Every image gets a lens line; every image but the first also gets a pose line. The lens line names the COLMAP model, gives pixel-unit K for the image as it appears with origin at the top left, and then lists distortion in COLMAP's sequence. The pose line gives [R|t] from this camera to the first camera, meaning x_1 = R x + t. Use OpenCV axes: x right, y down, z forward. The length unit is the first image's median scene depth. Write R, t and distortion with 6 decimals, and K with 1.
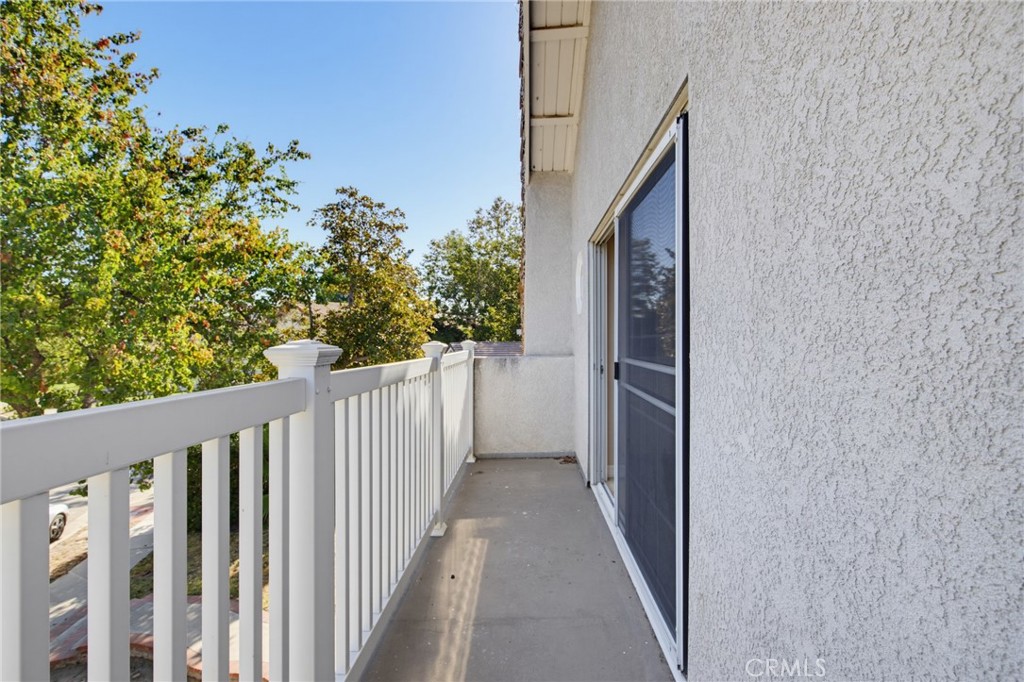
lens RADIAL K [[466.4, 0, 512.4], [0, 466.4, 339.4], [0, 0, 1]] dist [0.001811, 0.000349]
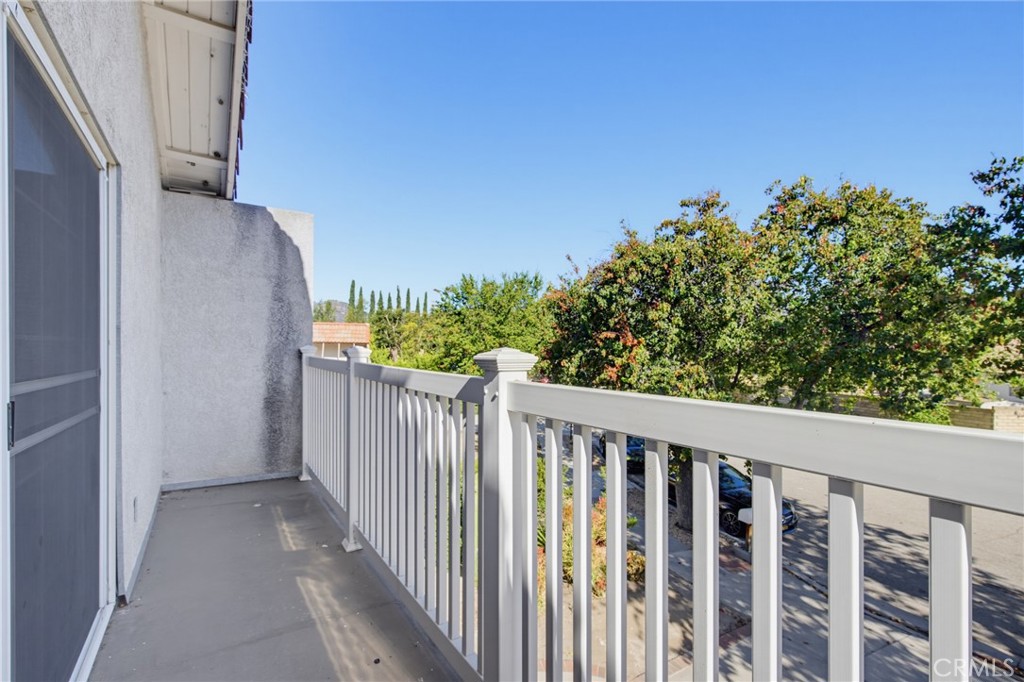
lens RADIAL K [[466.4, 0, 514.8], [0, 466.4, 345.2], [0, 0, 1]] dist [0.001811, 0.000349]
pose [[-0.816348, 0.008161, -0.577503, 0.129939], [0.007234, 0.999966, 0.003905, 0.004793], [0.577515, -0.000990, -0.816379, 1.901137]]
